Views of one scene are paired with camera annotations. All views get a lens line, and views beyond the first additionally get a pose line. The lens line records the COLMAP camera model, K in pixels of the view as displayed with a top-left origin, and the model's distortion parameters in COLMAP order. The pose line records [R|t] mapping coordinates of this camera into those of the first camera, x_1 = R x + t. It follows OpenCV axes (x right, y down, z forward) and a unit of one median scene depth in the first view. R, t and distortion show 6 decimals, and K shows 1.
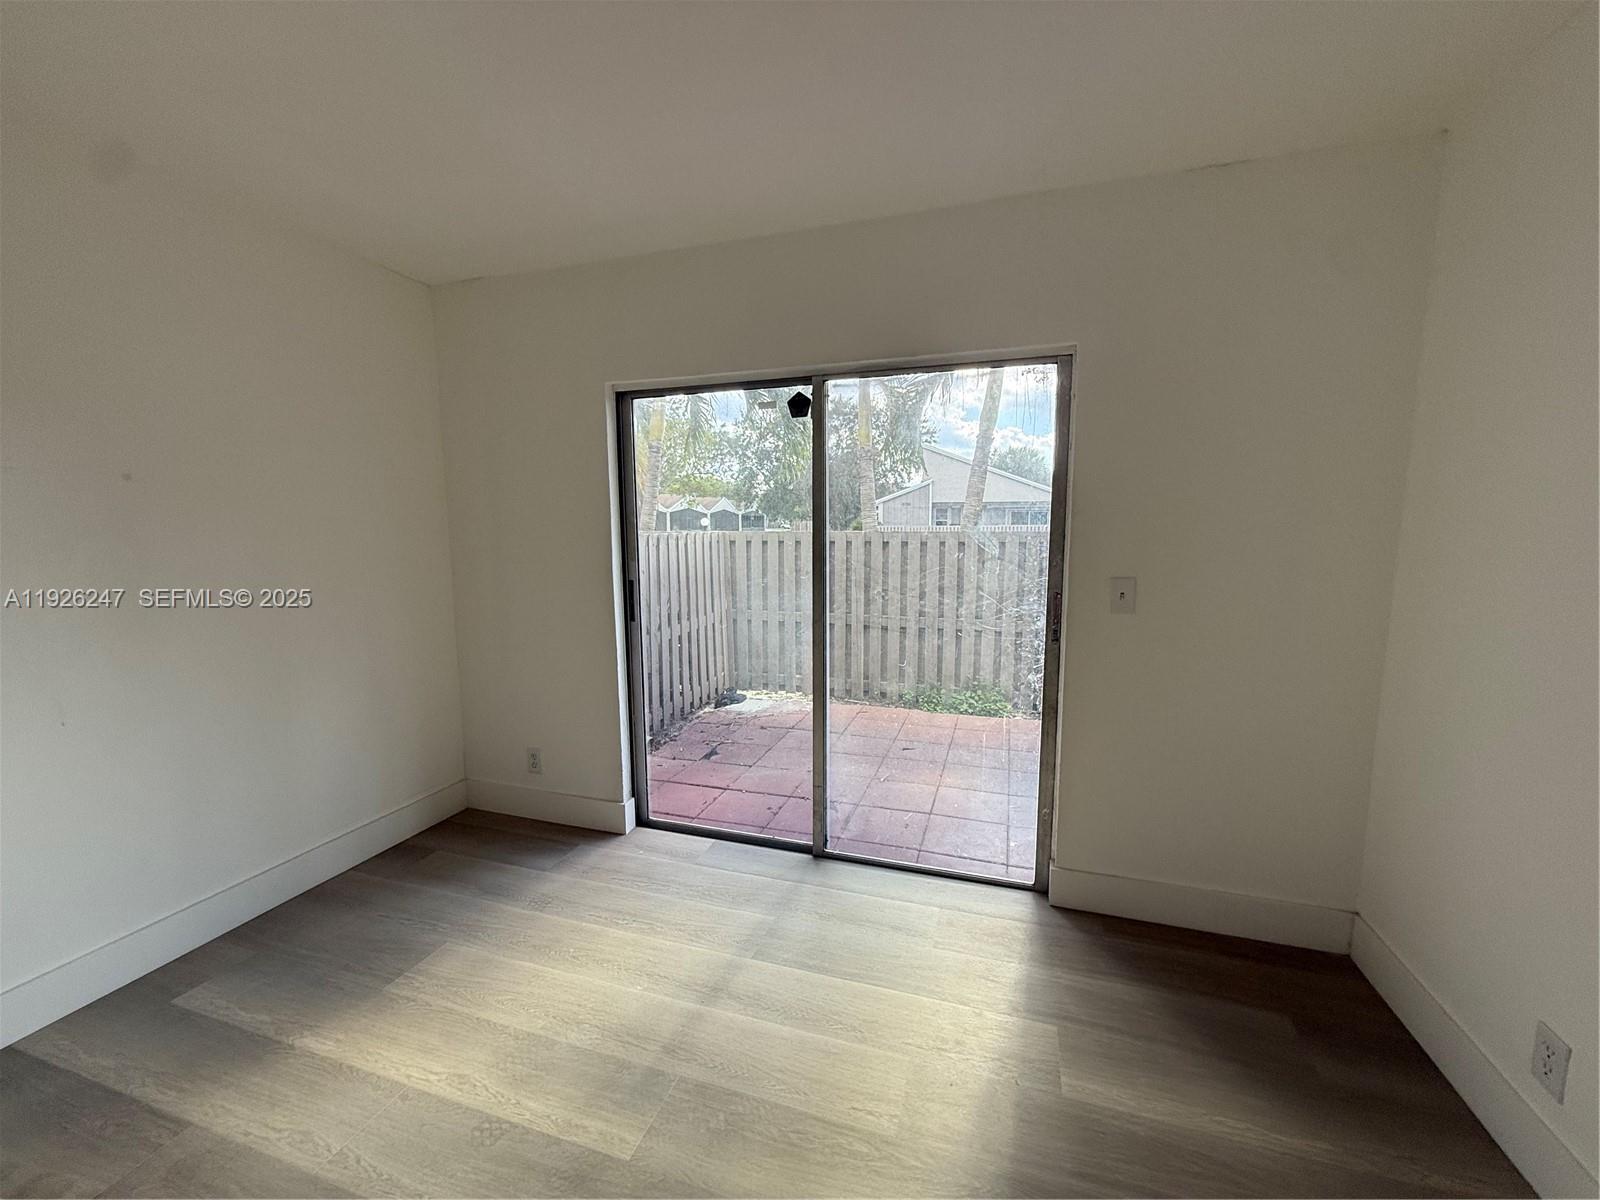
lens RADIAL K [[639.2, 0, 802.3], [0, 639.2, 601.9], [0, 0, 1]] dist [0.000470, 0.000220]
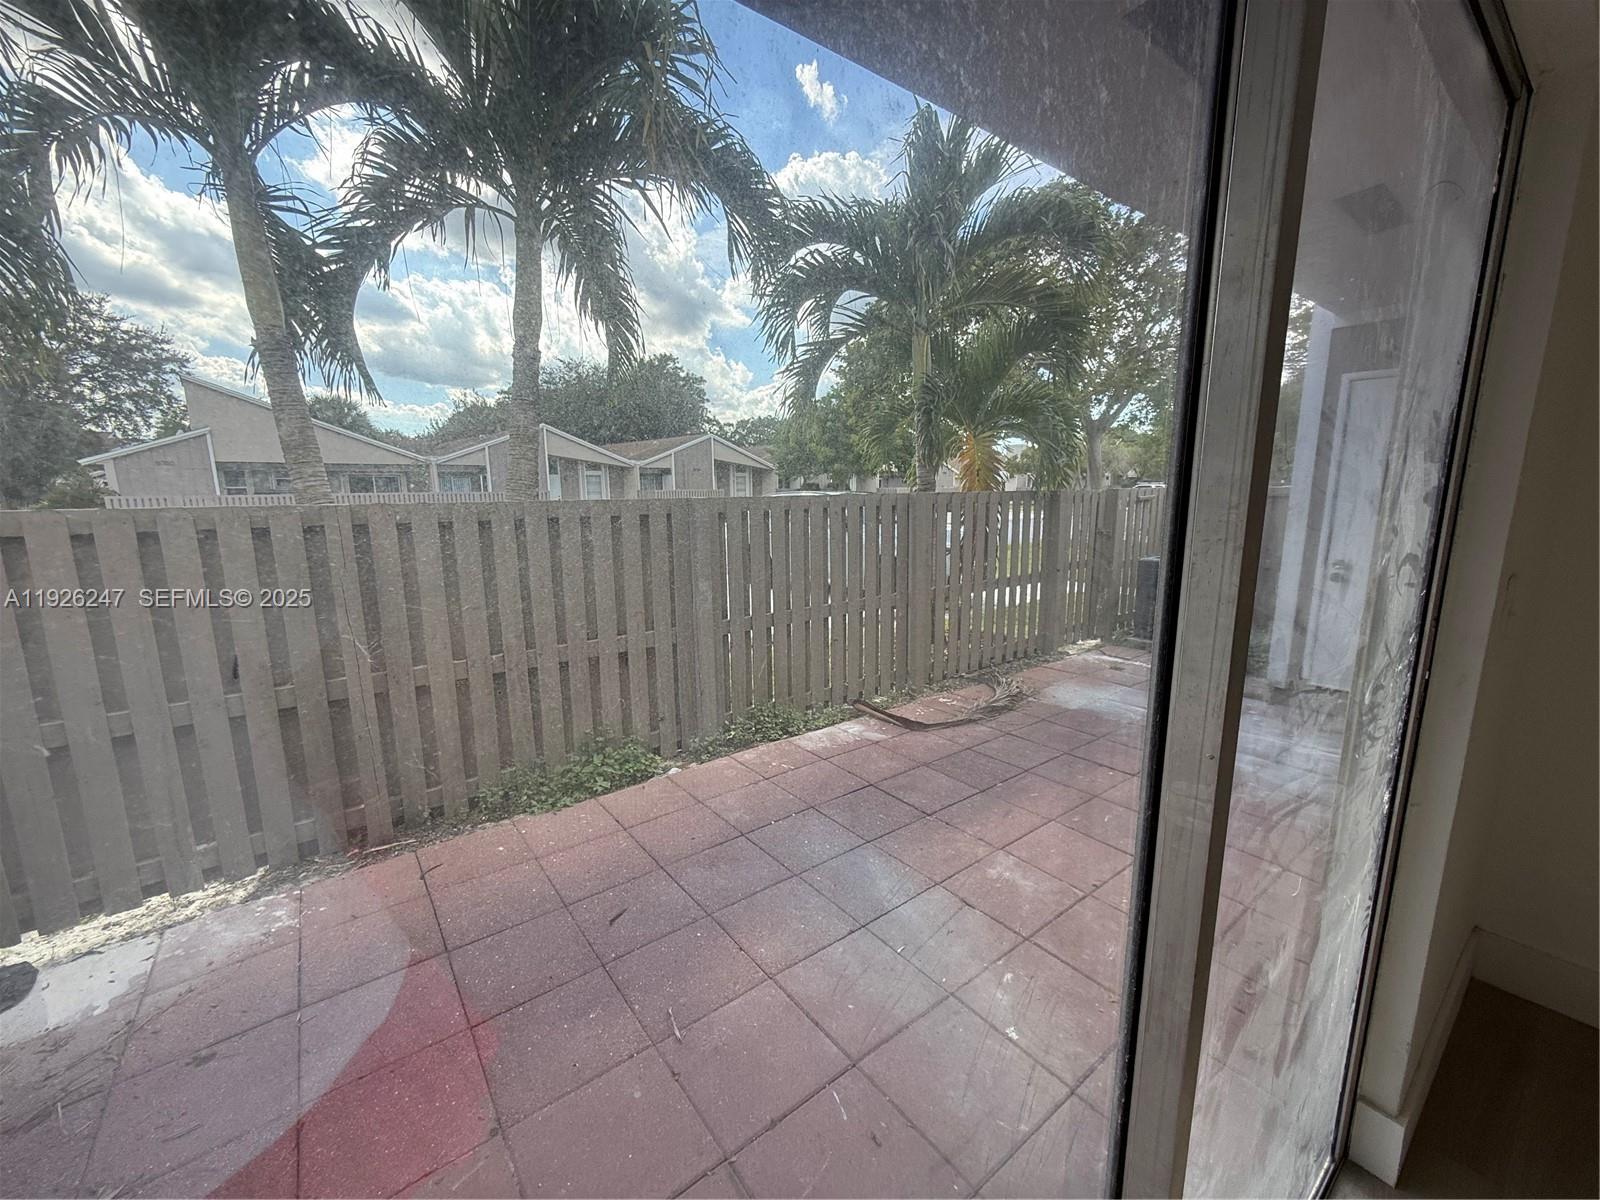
lens RADIAL K [[639.2, 0, 802.3], [0, 639.2, 601.9], [0, 0, 1]] dist [0.000470, 0.000220]
pose [[0.566252, -0.142860, 0.811757, -0.111274], [0.104244, 0.989369, 0.101401, -0.051007], [-0.817613, 0.027202, 0.575125, 0.450503]]
